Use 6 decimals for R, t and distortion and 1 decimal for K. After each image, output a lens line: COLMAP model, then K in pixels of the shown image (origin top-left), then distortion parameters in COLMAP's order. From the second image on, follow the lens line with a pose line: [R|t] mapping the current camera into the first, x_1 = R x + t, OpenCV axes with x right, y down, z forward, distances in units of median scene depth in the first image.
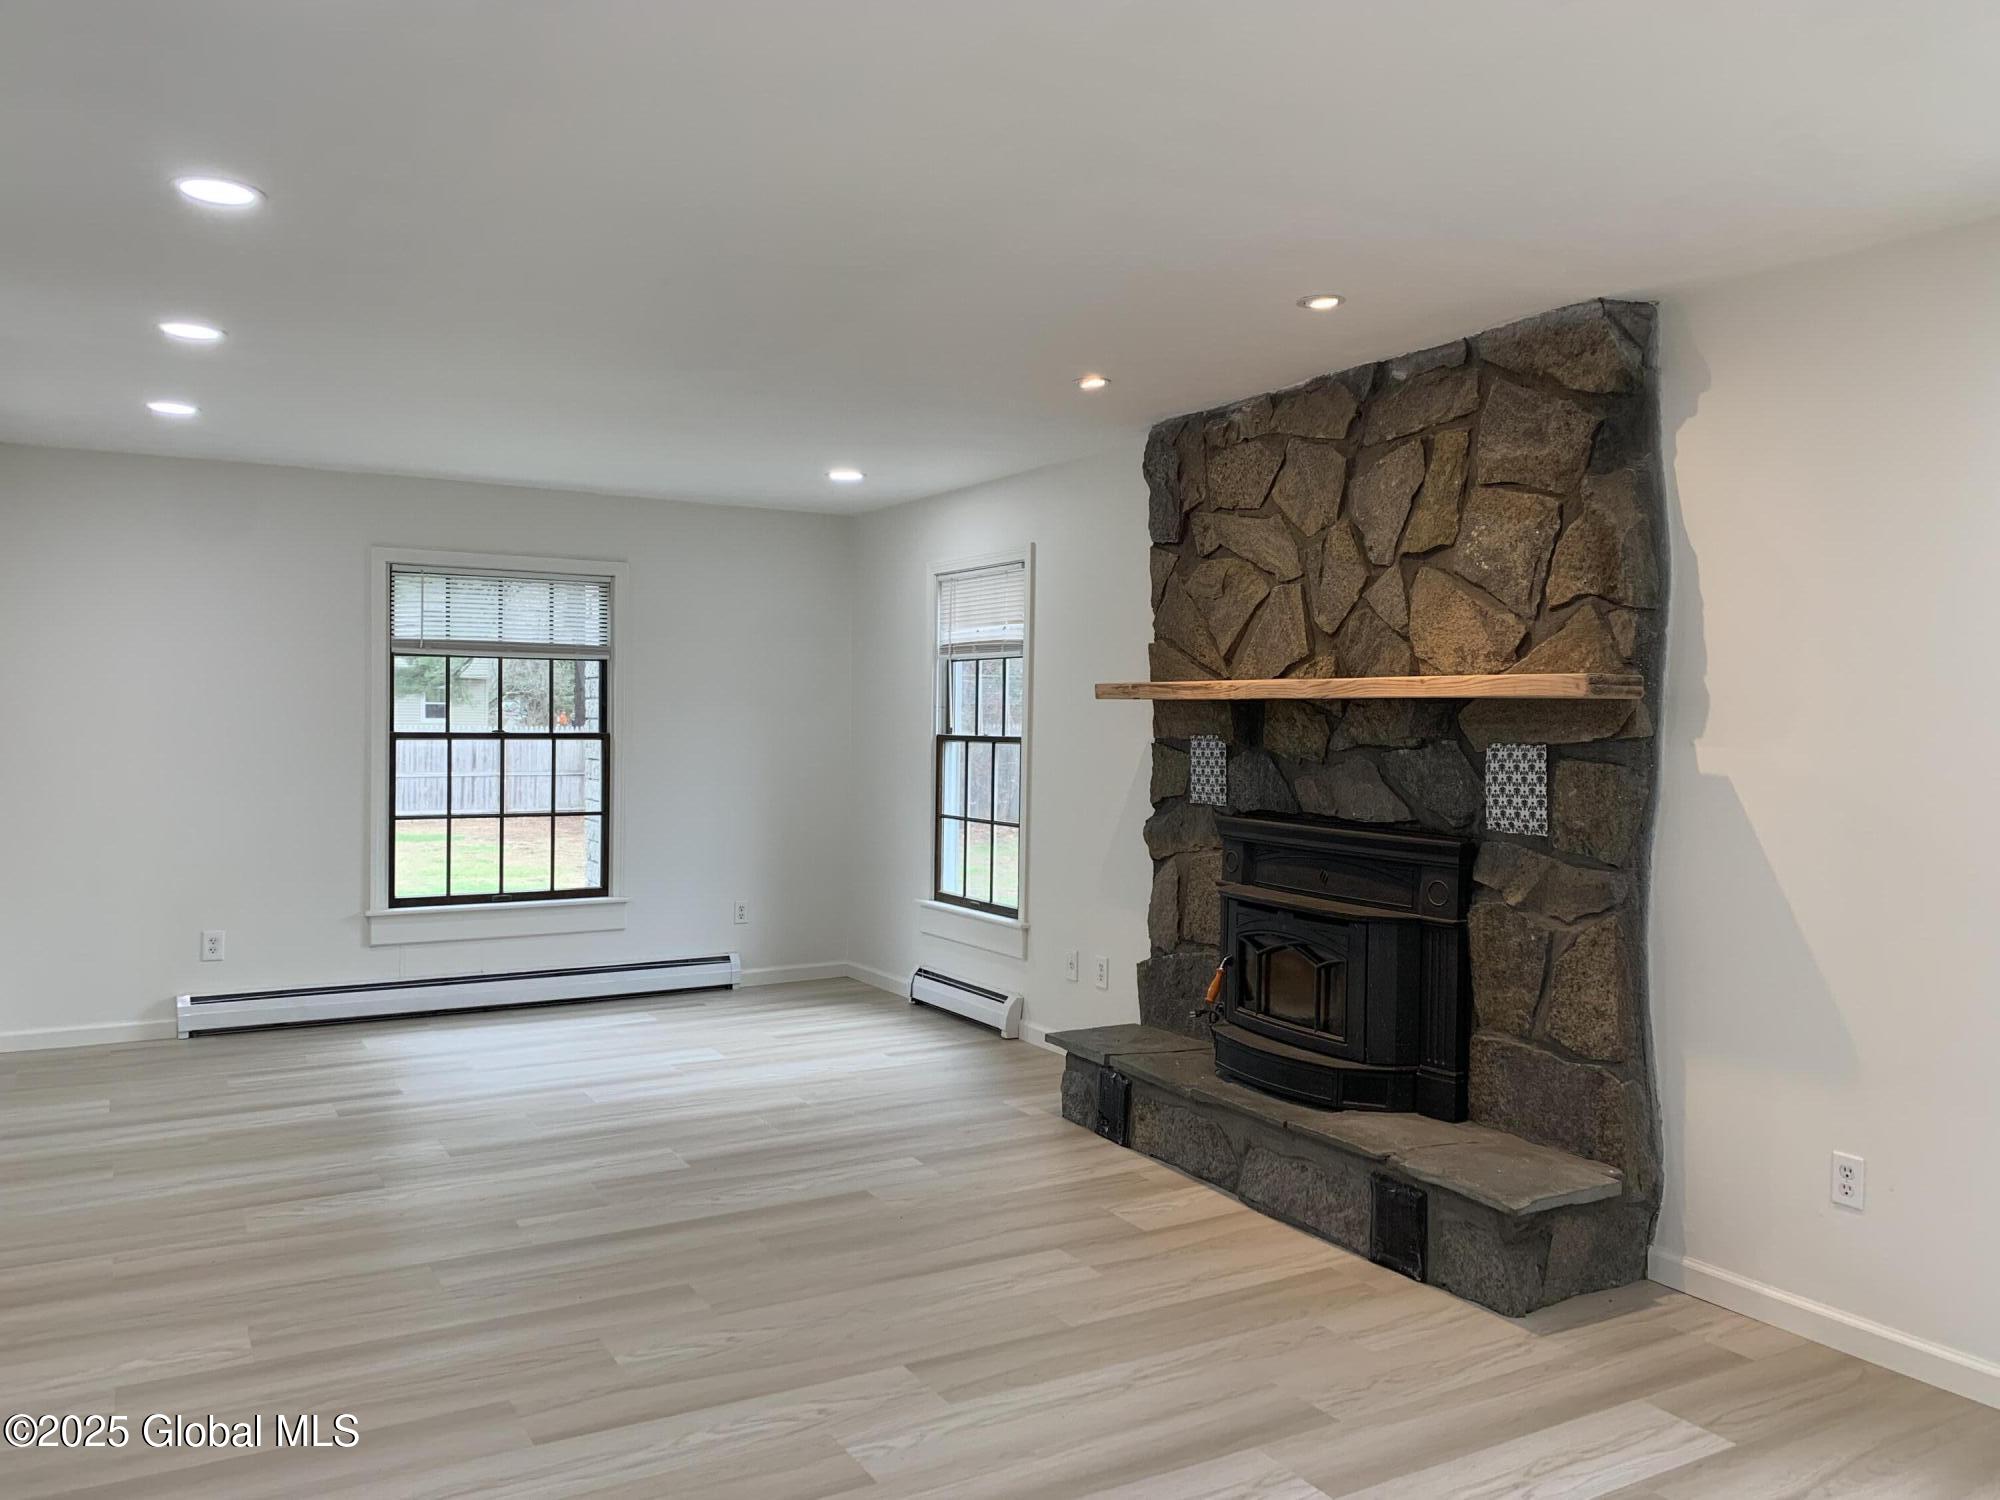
lens RADIAL K [[1506.9, 0, 983.8], [0, 1506.9, 741.7], [0, 0, 1]] dist [0.073159, -0.140582]
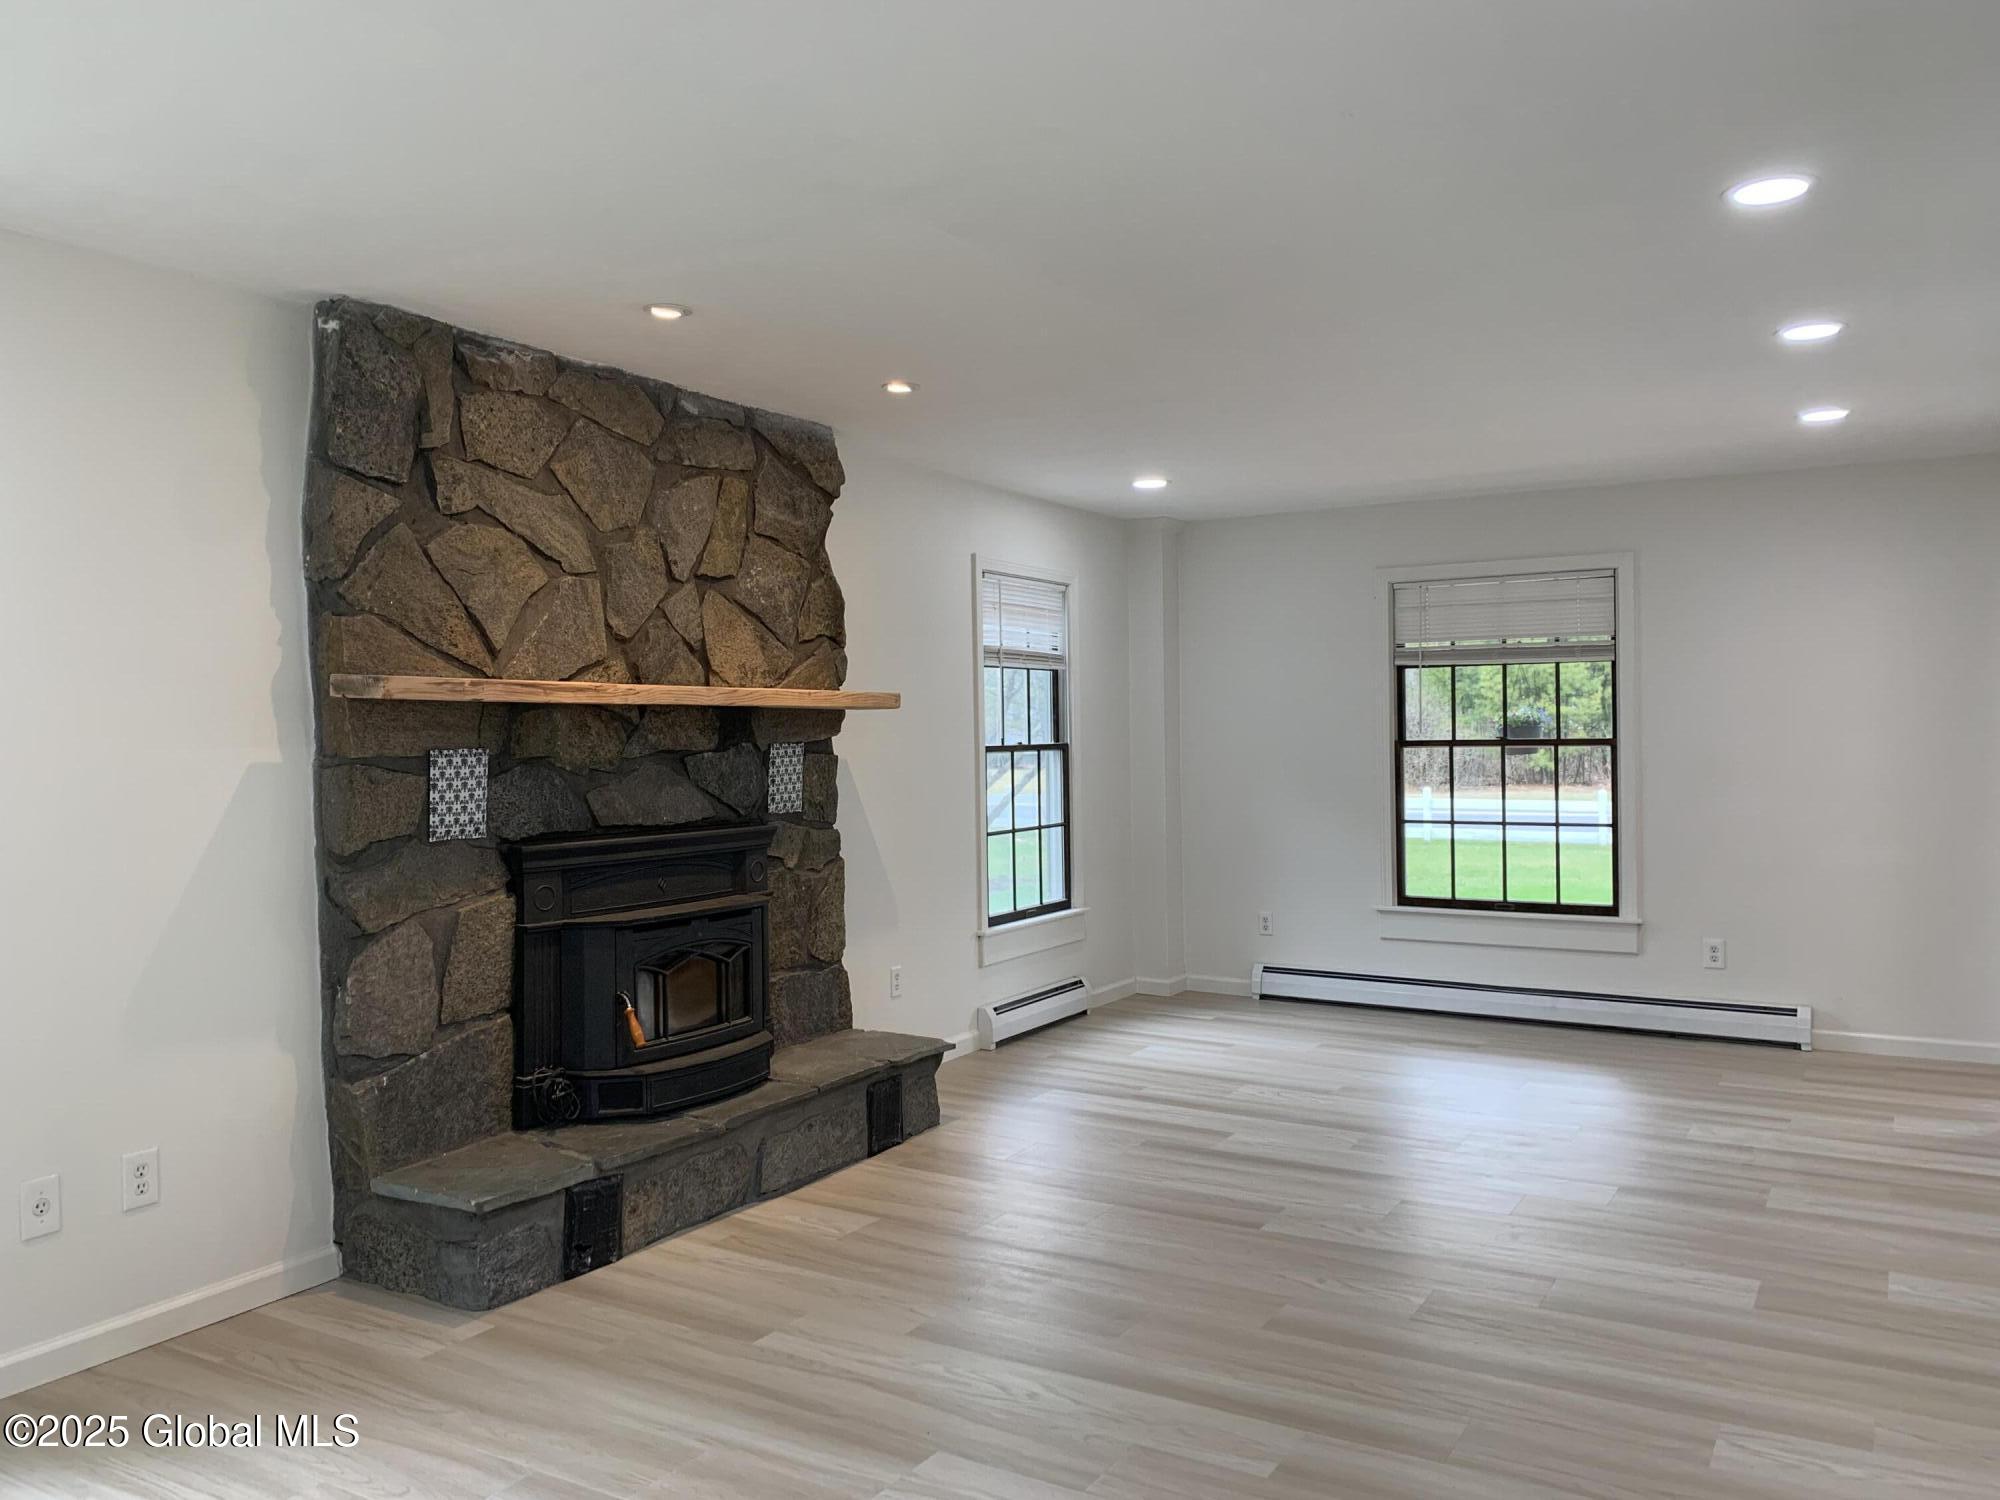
lens RADIAL K [[1530.6, 0, 1000.0], [0, 1530.6, 750.0], [0, 0, 1]] dist [0.060266, -0.079111]
pose [[-0.501920, -0.022553, 0.864620, -0.781957], [0.012472, 0.999367, 0.033308, -0.030870], [-0.864824, 0.027501, -0.501321, 1.349047]]
